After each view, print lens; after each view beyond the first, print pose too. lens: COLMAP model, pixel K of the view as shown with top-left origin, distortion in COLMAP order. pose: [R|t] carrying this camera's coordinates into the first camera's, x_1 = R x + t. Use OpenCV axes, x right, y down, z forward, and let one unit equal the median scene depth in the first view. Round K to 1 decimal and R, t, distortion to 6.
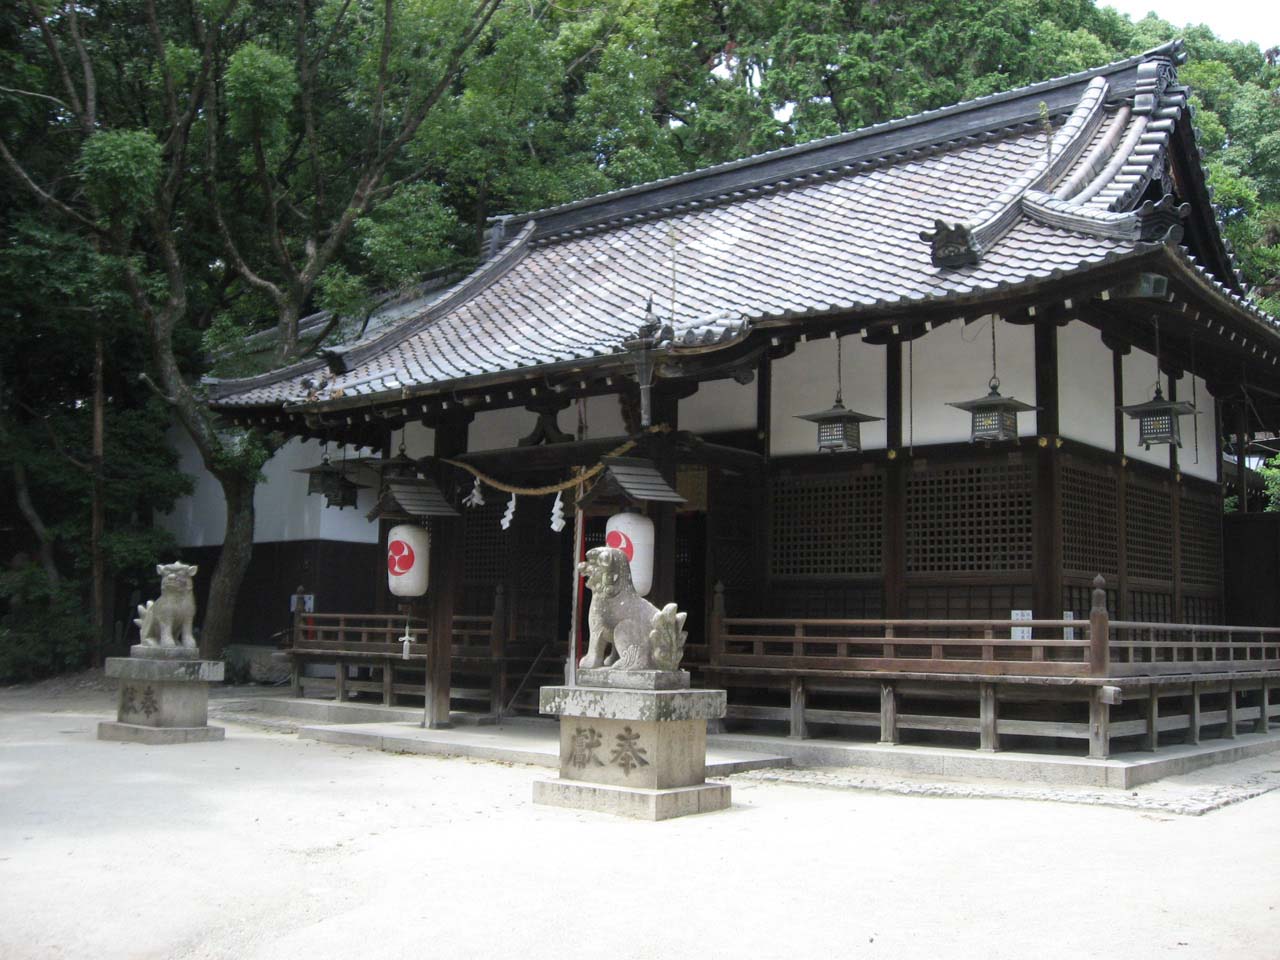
lens RADIAL K [[1368.9, 0, 644.0], [0, 1368.9, 463.0], [0, 0, 1]] dist [-0.155622, 0.129460]
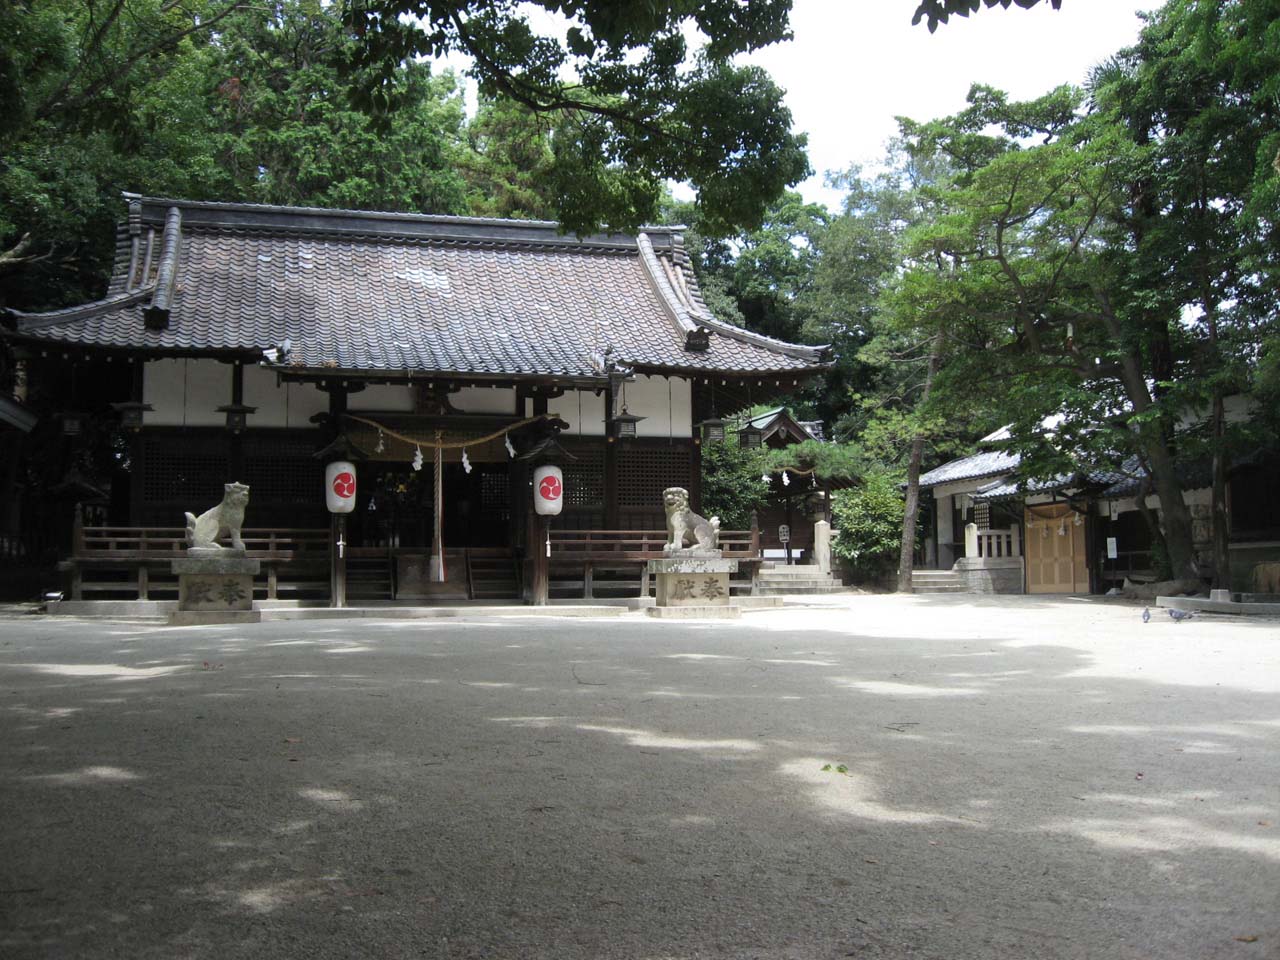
lens RADIAL K [[1368.9, 0, 644.0], [0, 1368.9, 463.0], [0, 0, 1]] dist [-0.155622, 0.129460]
pose [[0.543134, 0.053102, 0.837965, -1.357637], [-0.086506, 0.996226, -0.007062, 0.034756], [-0.835178, -0.068654, 0.545678, -0.020106]]
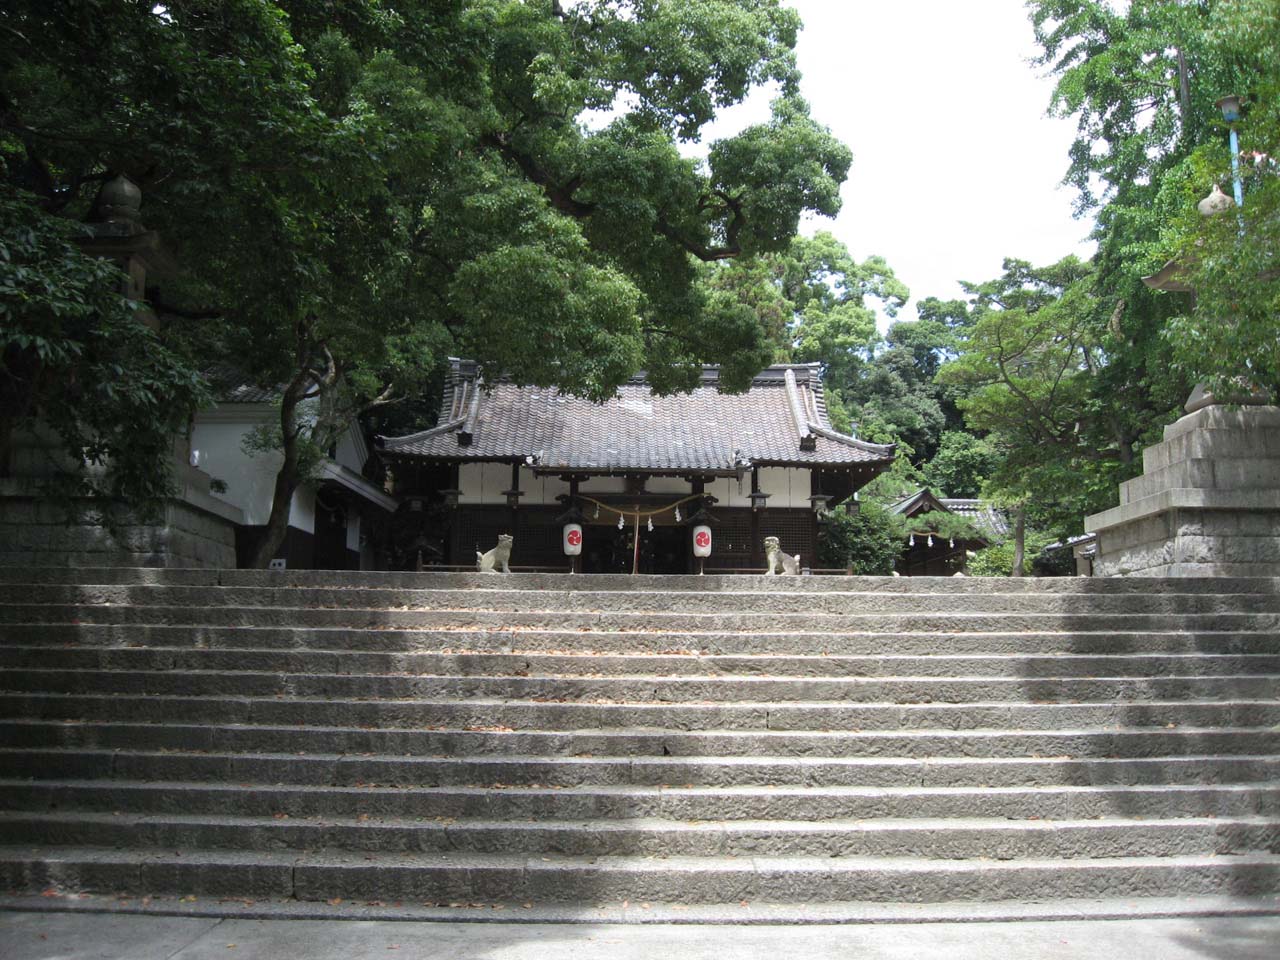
lens RADIAL K [[1312.0, 0, 640.0], [0, 1312.0, 480.0], [0, 0, 1]] dist [-0.128985, 0.000529]
pose [[0.735066, 0.085034, 0.672642, -1.827288], [-0.078520, 0.996105, -0.040118, 0.059906], [-0.673433, -0.023326, 0.738880, -0.808786]]
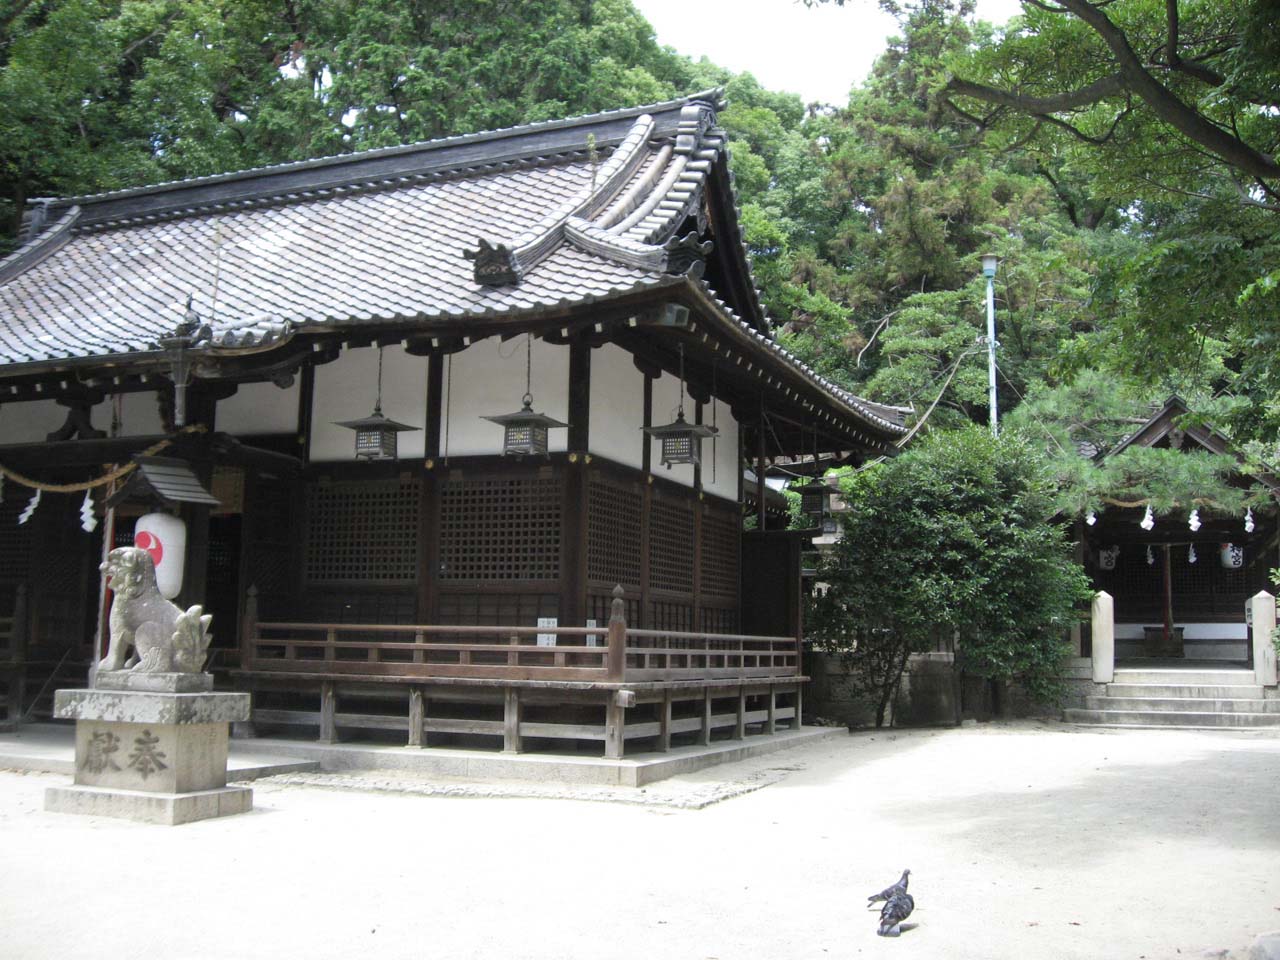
lens RADIAL K [[1368.9, 0, 644.0], [0, 1368.9, 463.0], [0, 0, 1]] dist [-0.155622, 0.129460]
pose [[0.948419, 0.038163, 0.314715, 0.013252], [-0.036158, 0.999272, -0.012210, -0.000390], [-0.314952, 0.000201, 0.949108, -0.022801]]
